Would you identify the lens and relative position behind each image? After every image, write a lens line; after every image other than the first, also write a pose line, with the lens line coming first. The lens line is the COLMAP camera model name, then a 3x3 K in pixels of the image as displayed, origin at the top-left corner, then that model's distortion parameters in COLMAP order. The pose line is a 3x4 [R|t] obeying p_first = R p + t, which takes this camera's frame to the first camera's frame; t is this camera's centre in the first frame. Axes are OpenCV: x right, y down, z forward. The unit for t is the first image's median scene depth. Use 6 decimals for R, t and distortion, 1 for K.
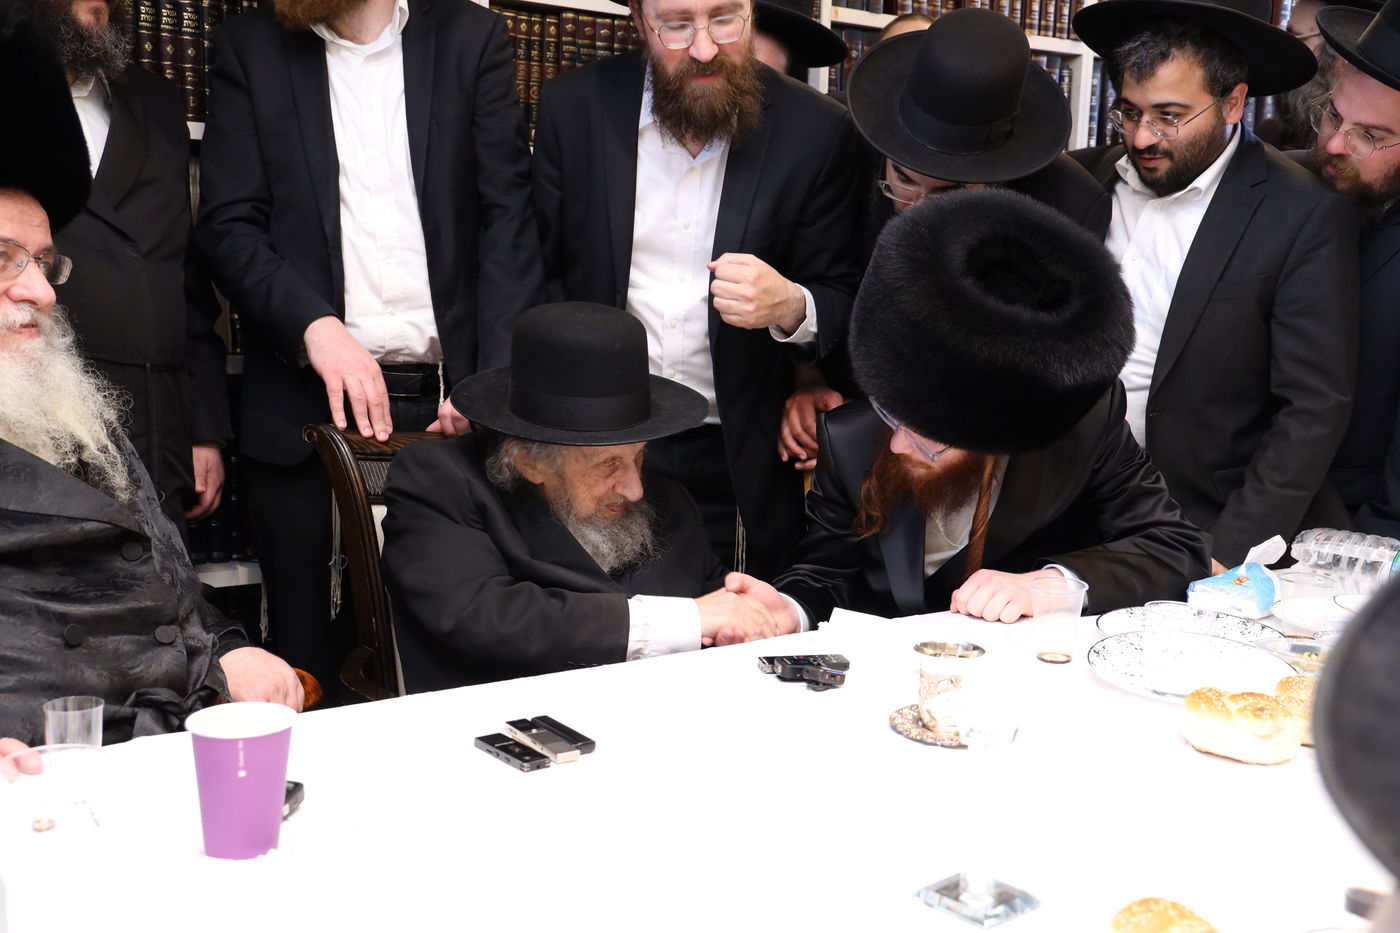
lens RADIAL K [[1522.2, 0, 740.5], [0, 1522.2, 473.0], [0, 0, 1]] dist [0.016573, 0.011392]
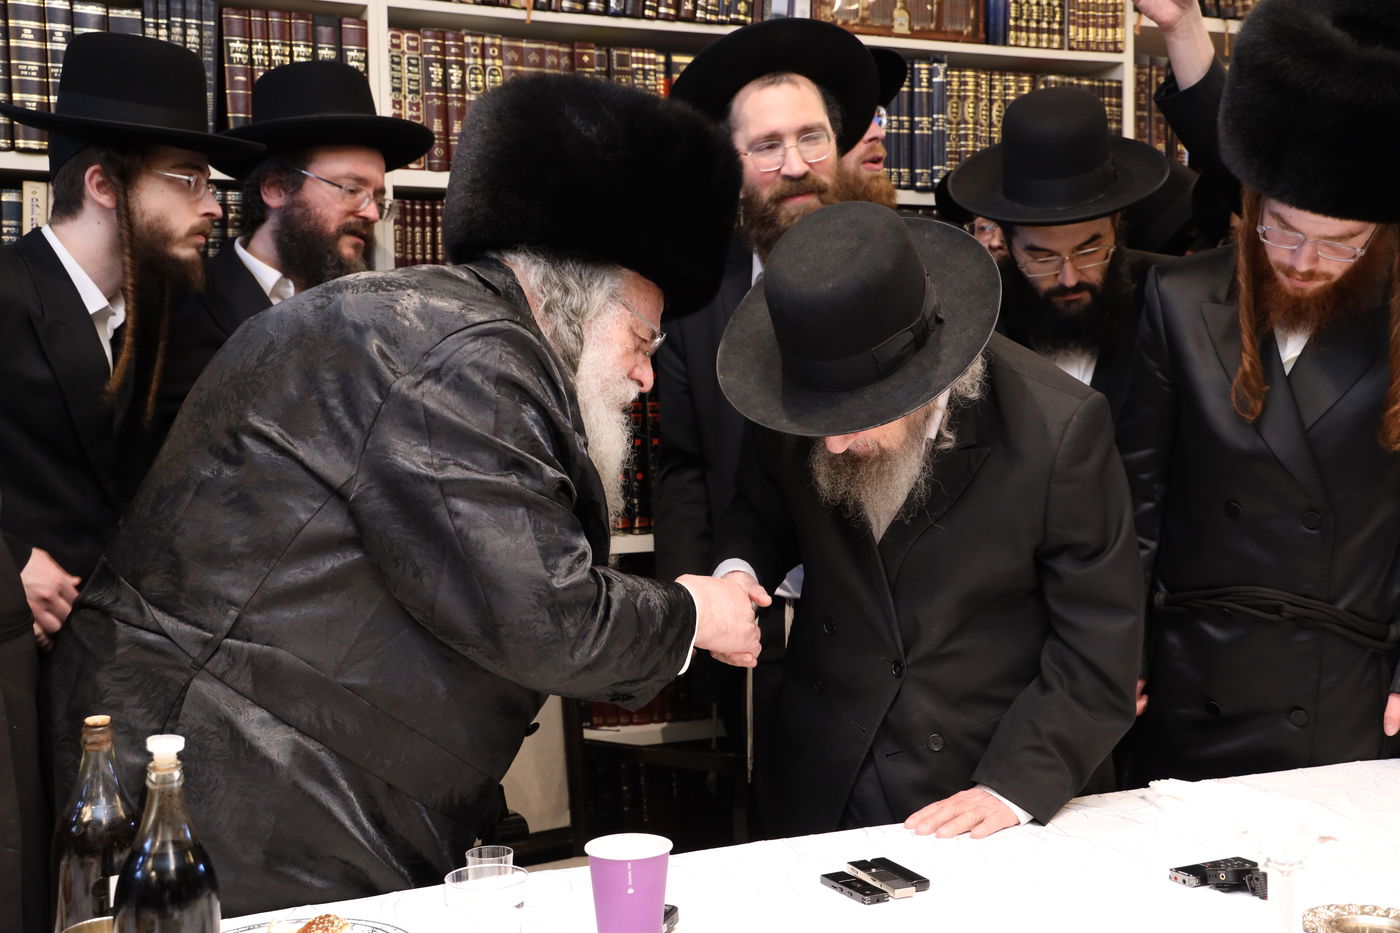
lens RADIAL K [[1607.2, 0, 700.0], [0, 1607.2, 466.5], [0, 0, 1]] dist [0.034833, 0.045375]
pose [[0.971518, -0.045919, -0.232474, 0.027750], [0.018722, 0.992852, -0.117871, 0.013330], [0.236225, 0.110162, 0.965434, -0.192012]]
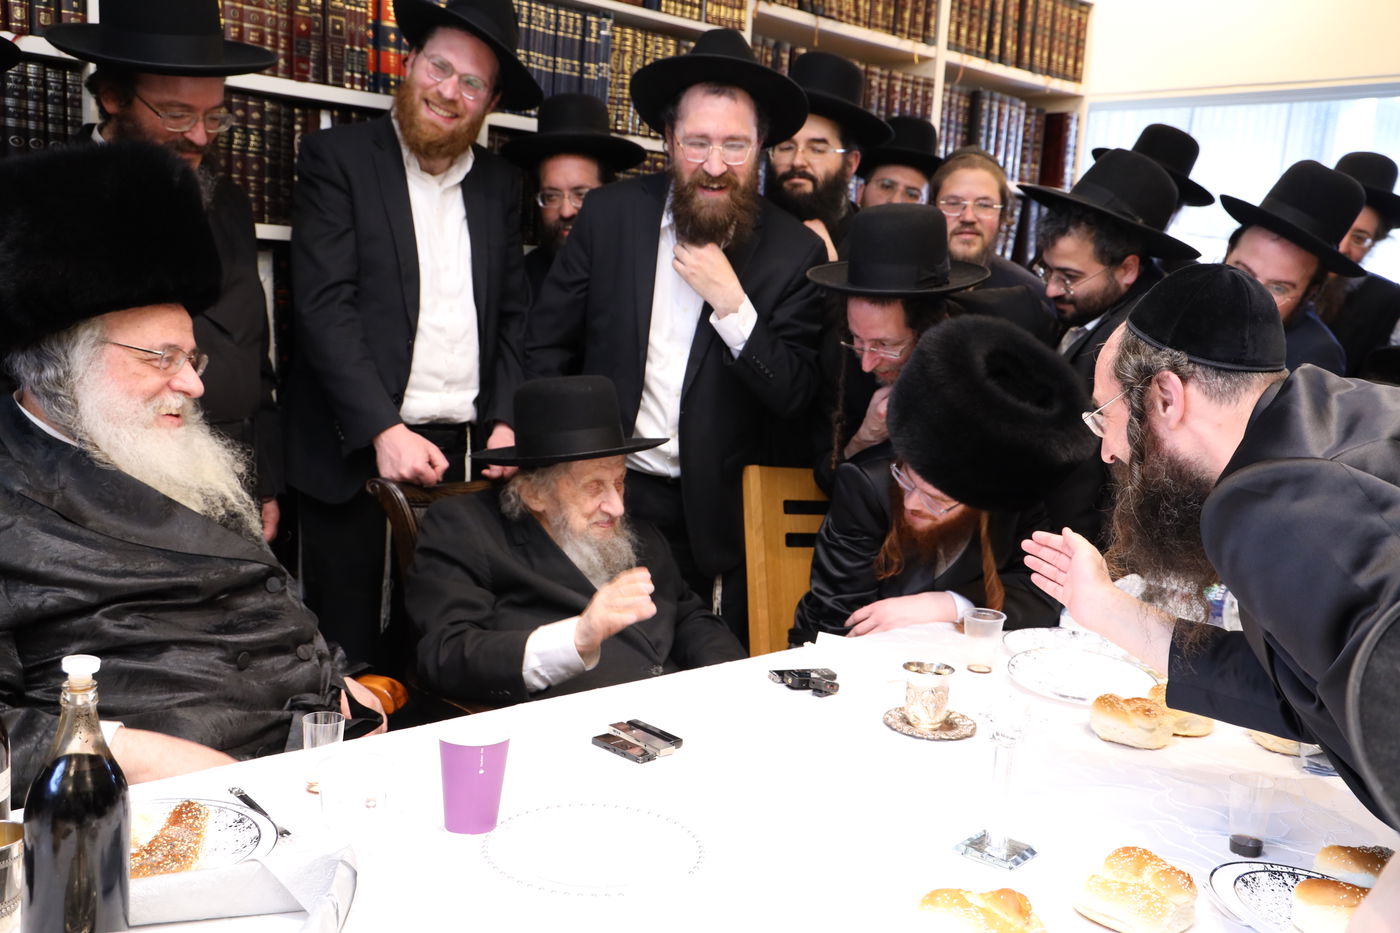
lens RADIAL K [[1326.5, 0, 700.0], [0, 1326.5, 466.5], [0, 0, 1]] dist [-0.013663, -0.008308]
pose [[0.992422, 0.014170, 0.122060, -0.220418], [-0.013833, 0.999898, -0.003609, -0.060257], [-0.122098, 0.001893, 0.992516, -0.167064]]
